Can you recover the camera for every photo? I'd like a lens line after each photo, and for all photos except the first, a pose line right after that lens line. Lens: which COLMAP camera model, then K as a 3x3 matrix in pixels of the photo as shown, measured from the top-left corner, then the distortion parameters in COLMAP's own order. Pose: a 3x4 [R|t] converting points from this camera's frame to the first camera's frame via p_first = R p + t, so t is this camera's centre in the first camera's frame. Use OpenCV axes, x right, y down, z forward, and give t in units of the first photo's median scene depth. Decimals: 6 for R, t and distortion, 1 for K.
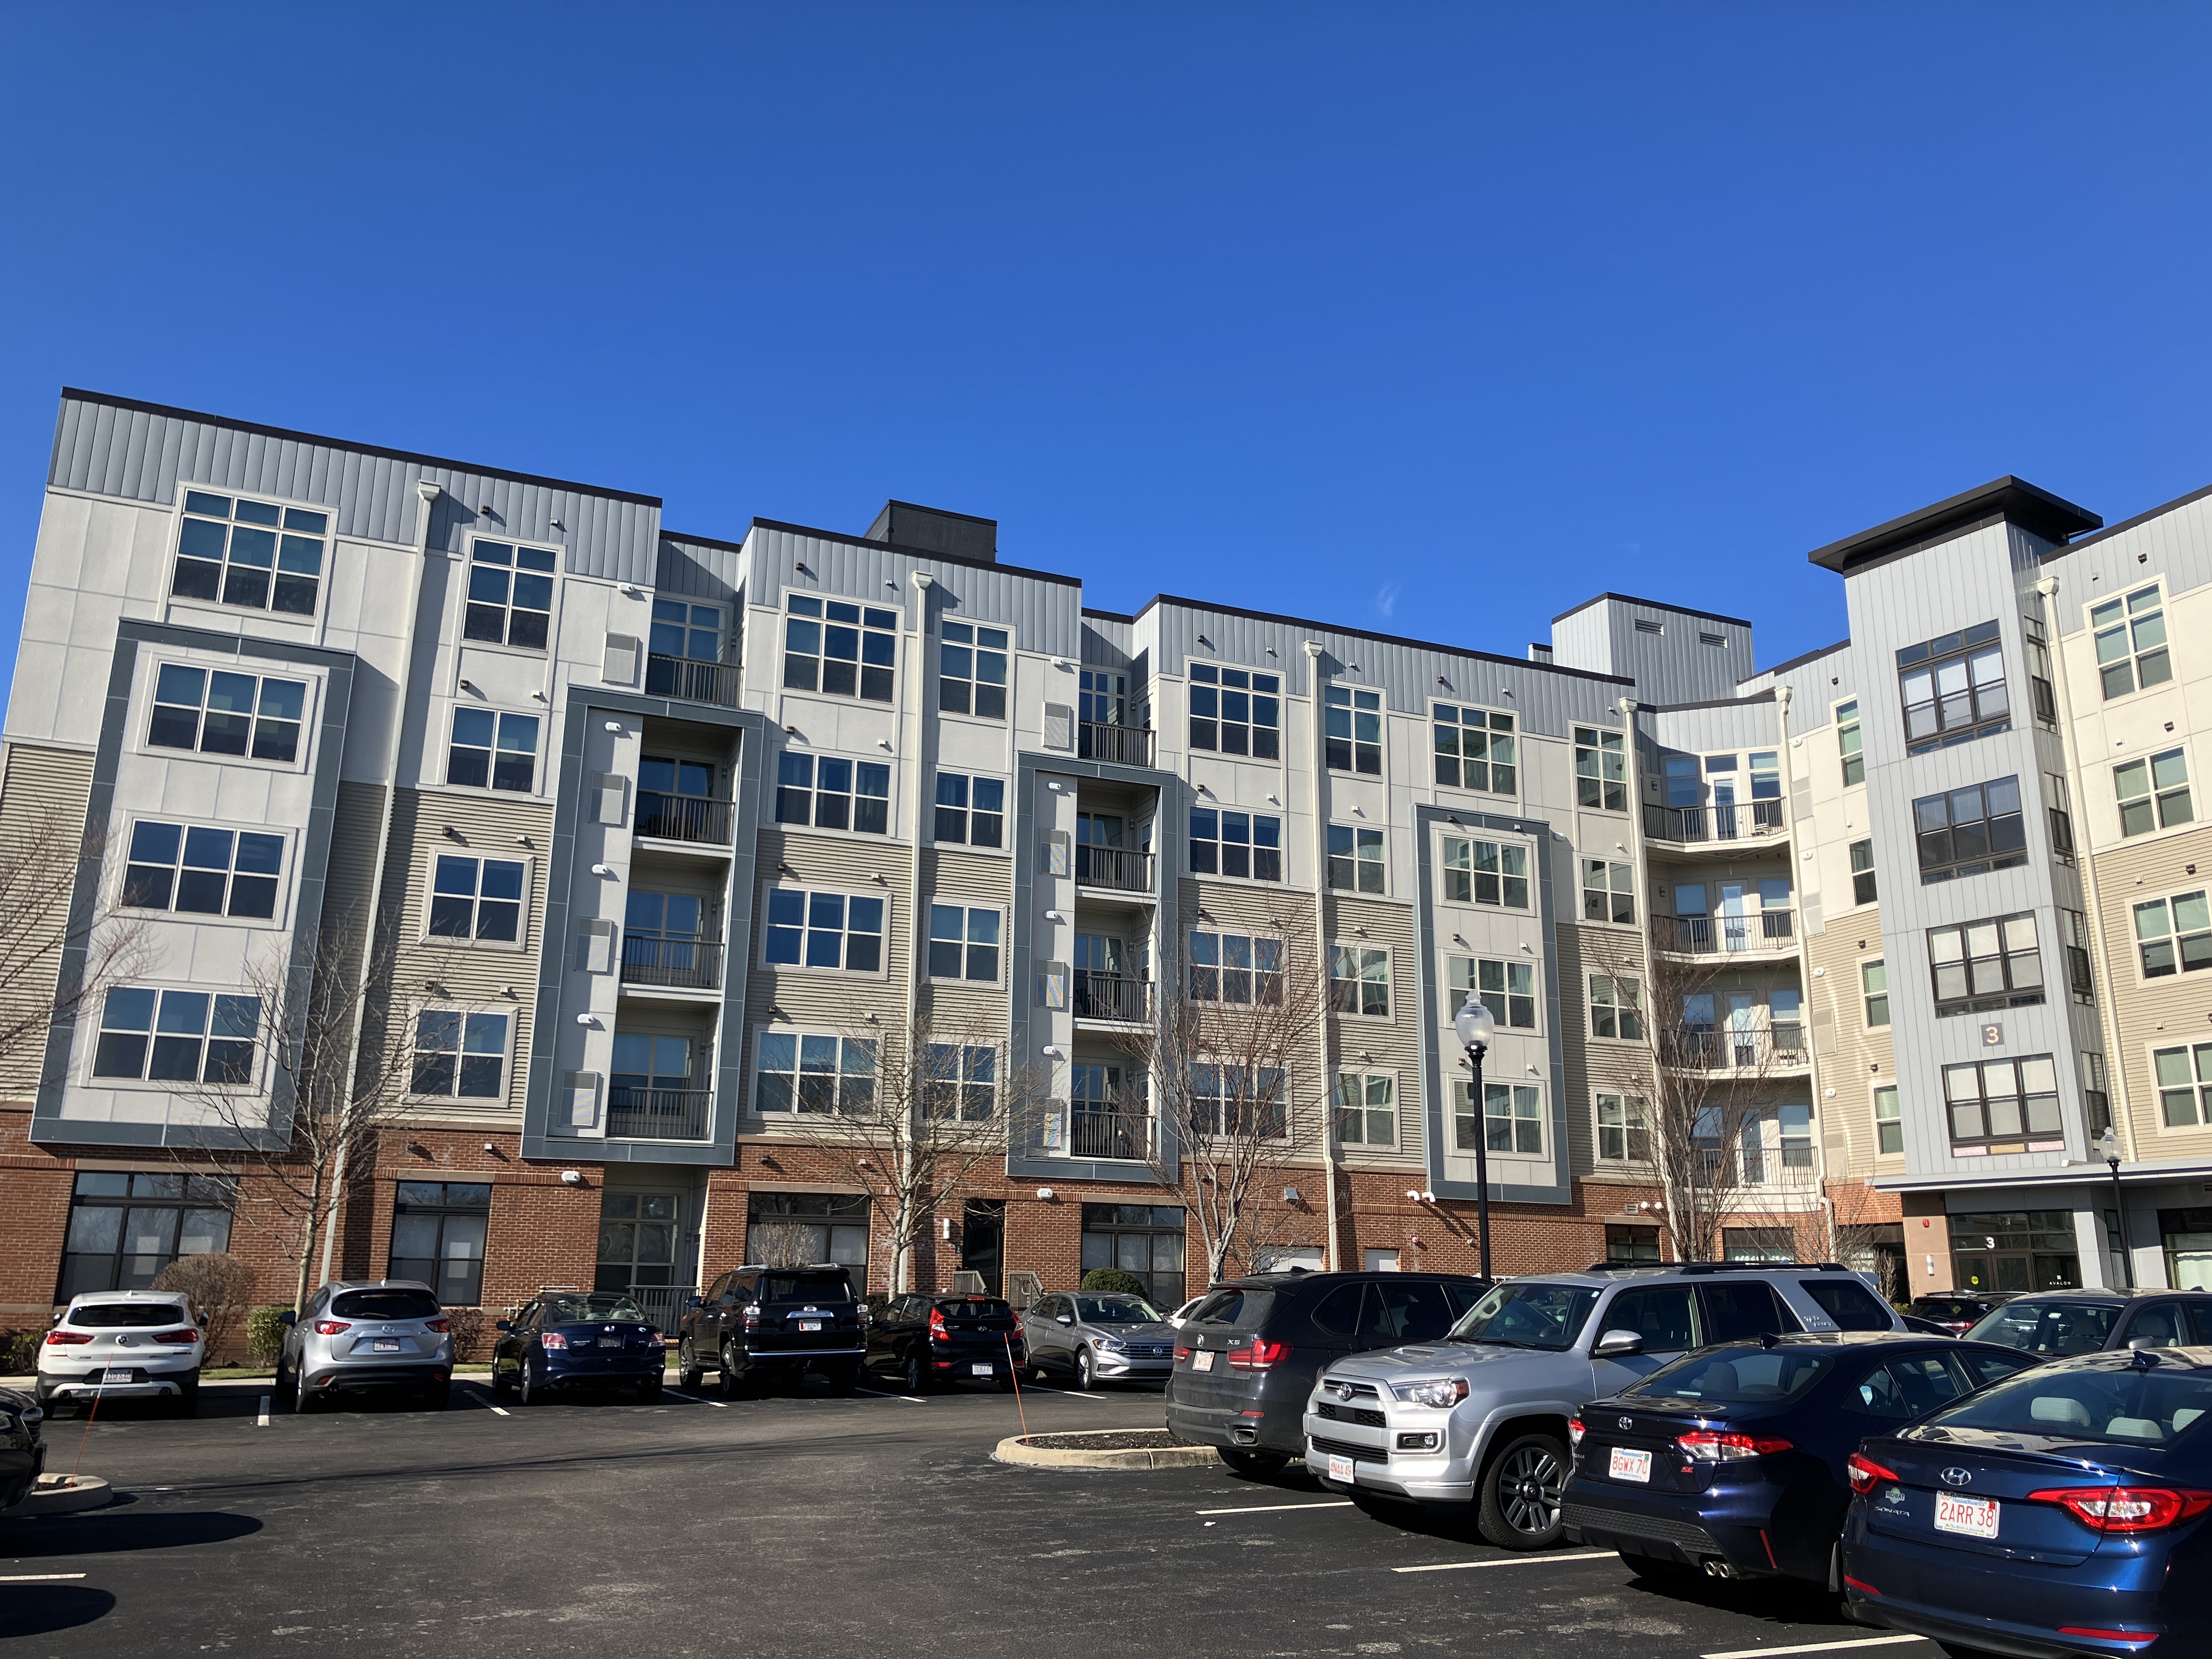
lens RADIAL K [[1699.4, 0, 1107.9], [0, 1699.4, 825.3], [0, 0, 1]] dist [-0.006253, -0.004991]
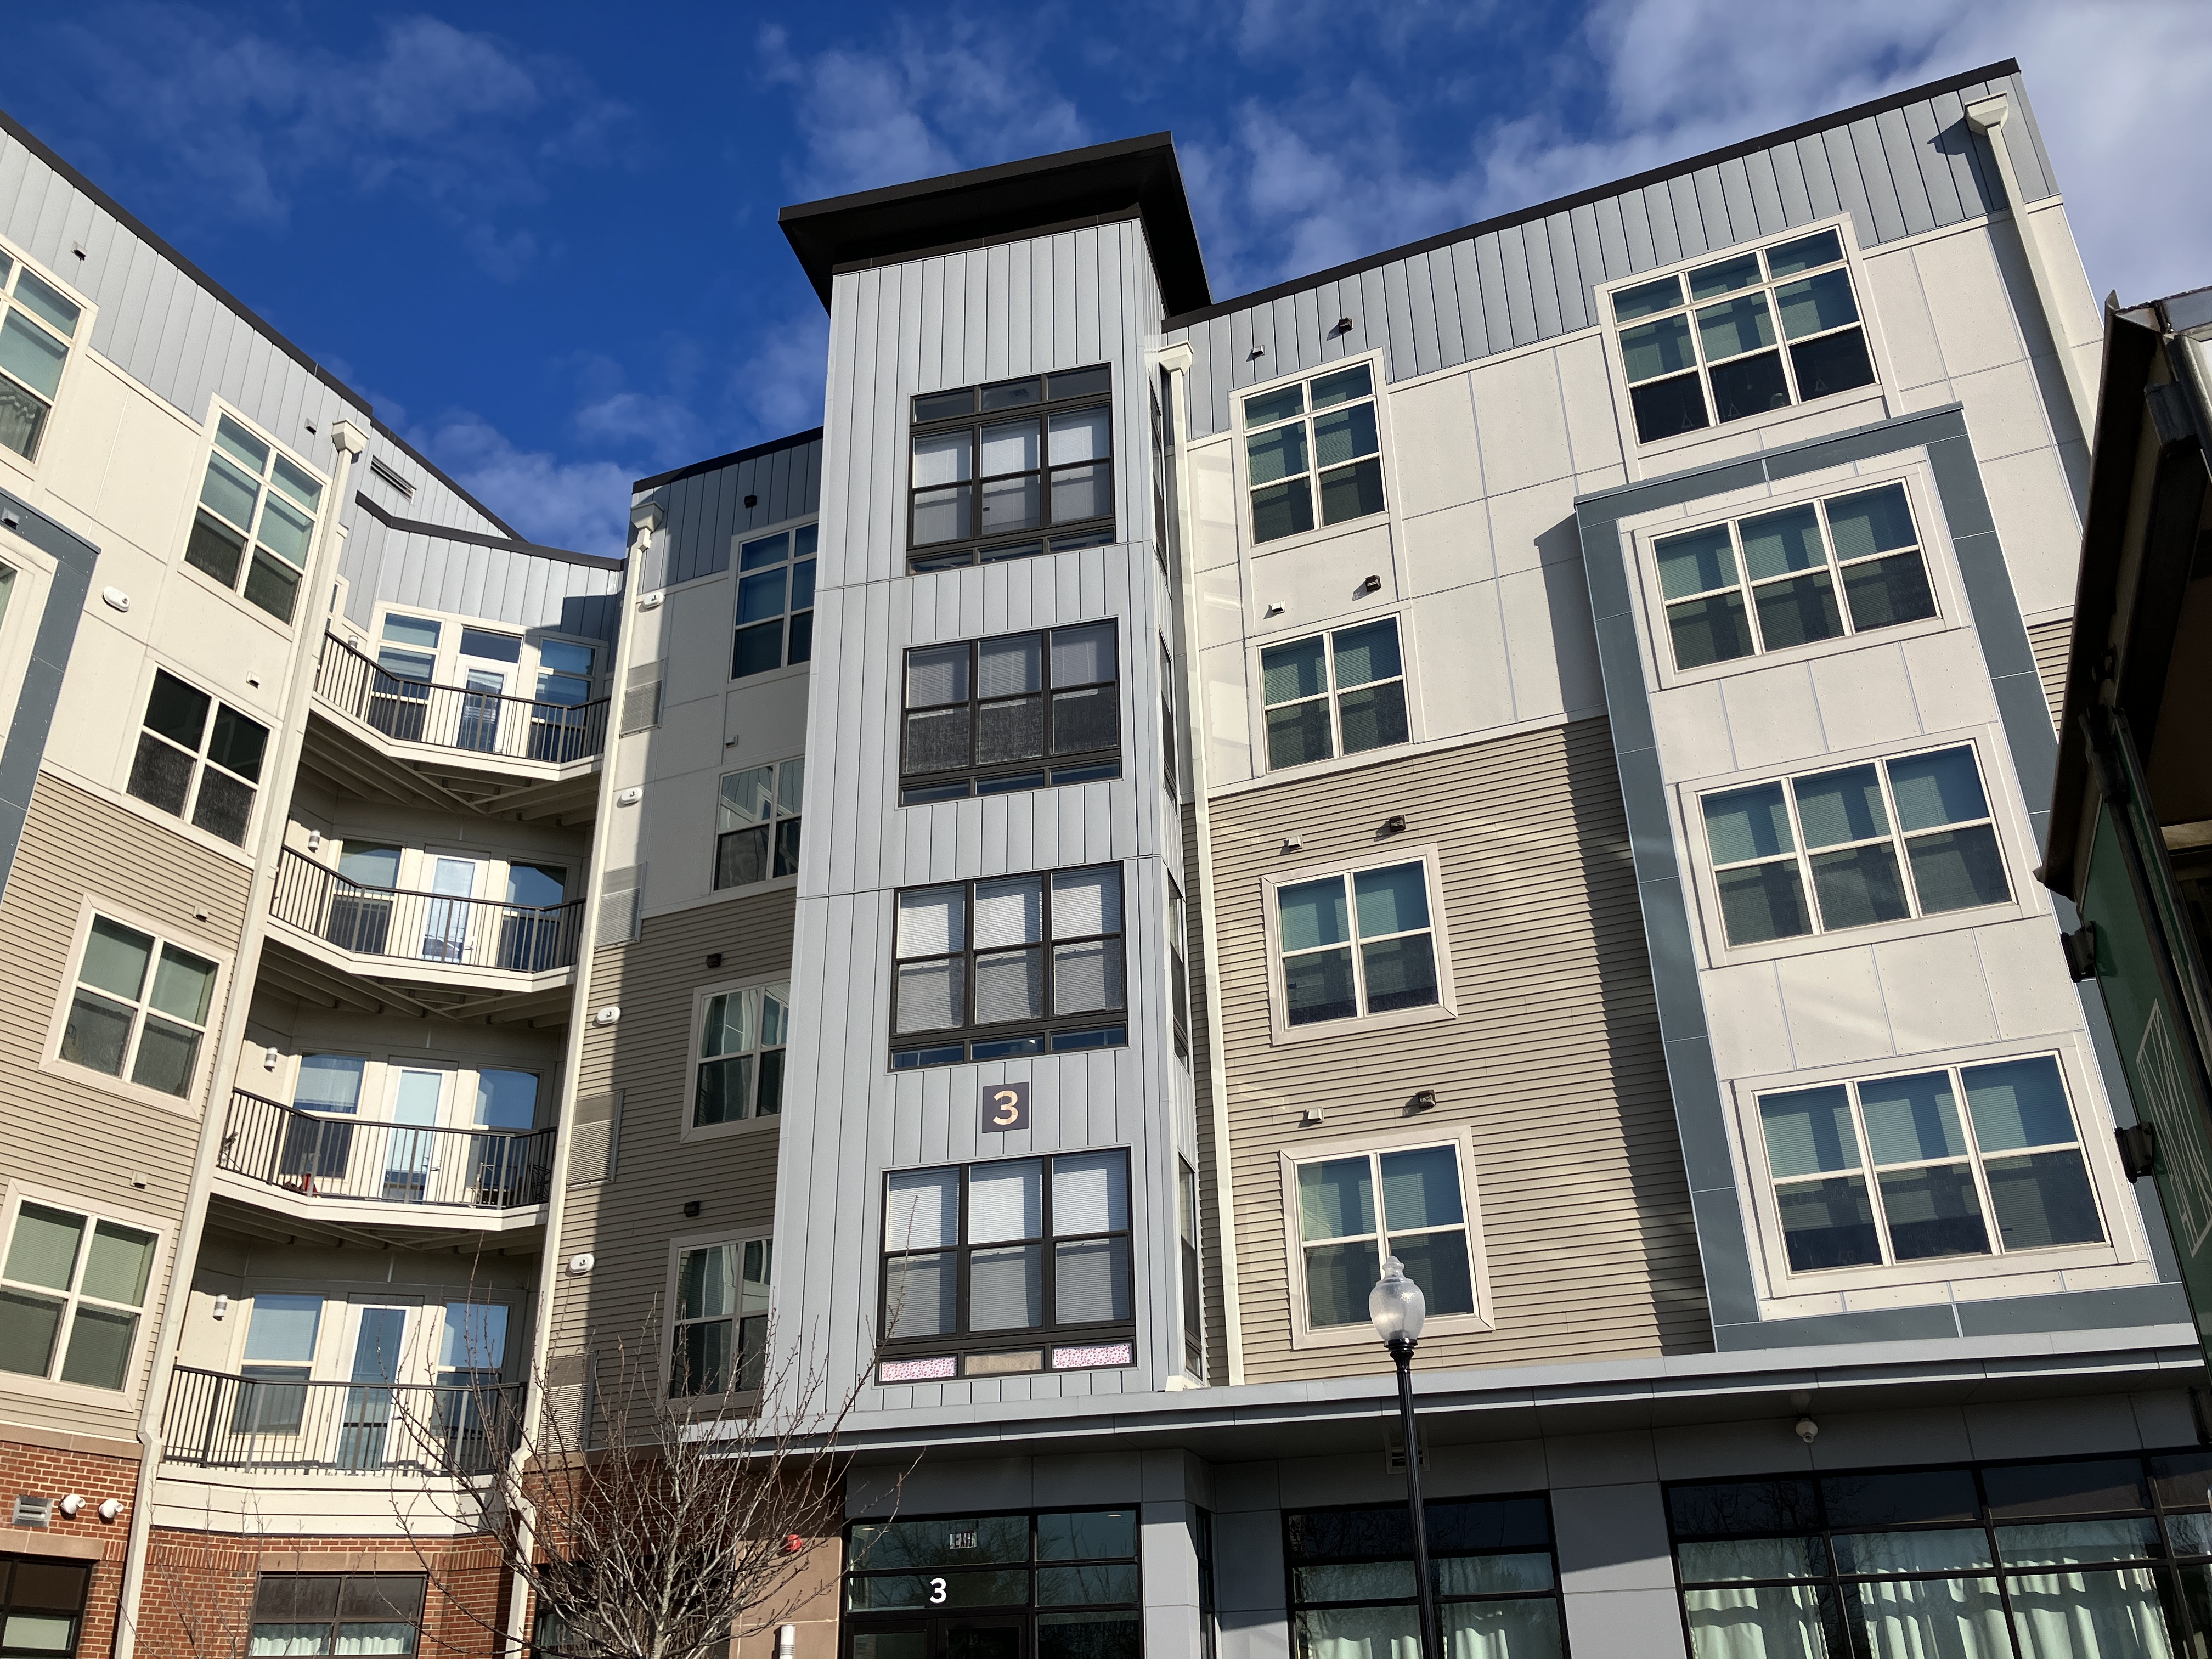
lens RADIAL K [[1649.2, 0, 1110.0], [0, 1649.2, 831.3], [0, 0, 1]] dist [0.004407, 0.001975]
pose [[0.695017, 0.276848, 0.663556, 0.219804], [-0.154705, 0.958862, -0.238014, 0.152330], [-0.702152, 0.062769, 0.709255, 0.649337]]
